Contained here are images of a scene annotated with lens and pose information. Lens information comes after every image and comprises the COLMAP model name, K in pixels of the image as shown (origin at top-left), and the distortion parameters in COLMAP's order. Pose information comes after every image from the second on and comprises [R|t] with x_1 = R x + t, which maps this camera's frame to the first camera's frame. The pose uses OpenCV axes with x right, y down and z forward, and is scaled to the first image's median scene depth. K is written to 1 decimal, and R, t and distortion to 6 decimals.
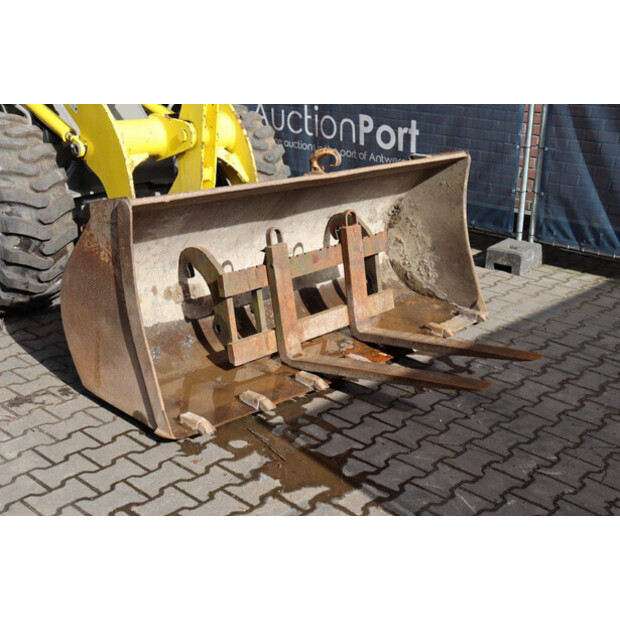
lens RADIAL K [[827.3, 0, 310.0], [0, 827.3, 310.0], [0, 0, 1]] dist [-0.018526, -0.018544]
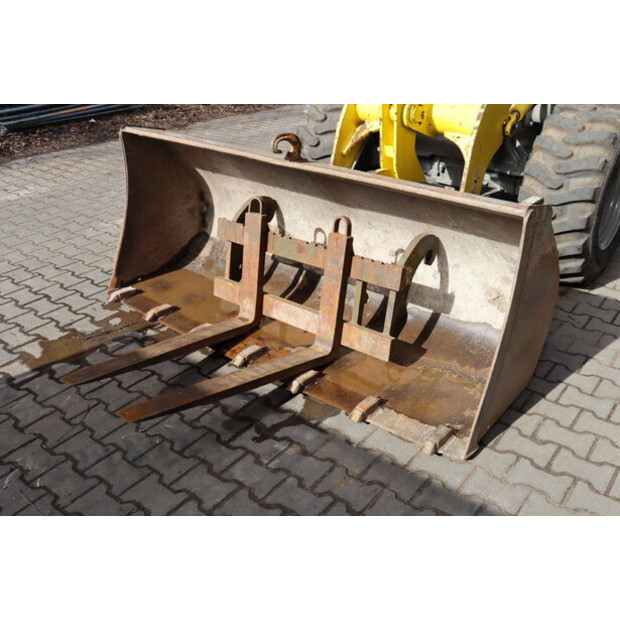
lens RADIAL K [[630.6, 0, 310.0], [0, 630.6, 310.0], [0, 0, 1]] dist [-0.060544, 0.019218]
pose [[0.083147, 0.435795, -0.896197, 0.676313], [-0.326655, 0.861544, 0.388637, -0.283457], [0.941479, 0.260433, 0.213989, 0.852244]]
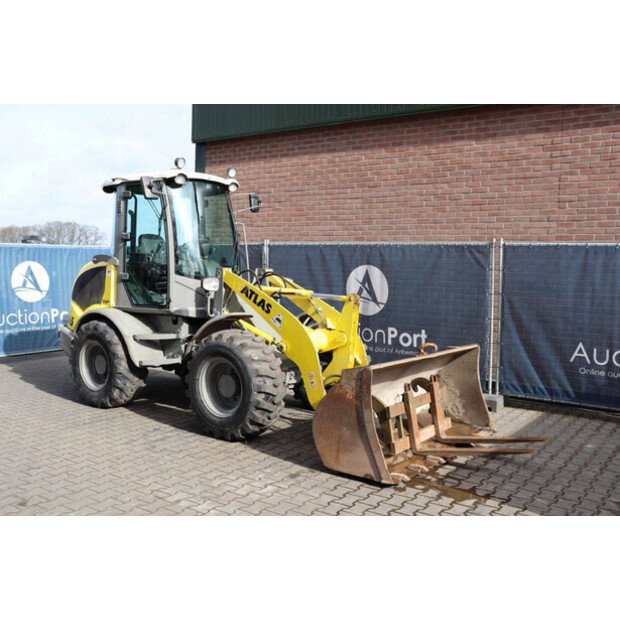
lens RADIAL K [[630.6, 0, 310.0], [0, 630.6, 310.0], [0, 0, 1]] dist [-0.060544, 0.019218]
pose [[0.992536, -0.017651, 0.120665, -0.417761], [0.048456, 0.965089, -0.257403, 0.100053], [-0.111909, 0.261328, 0.958741, -0.428134]]
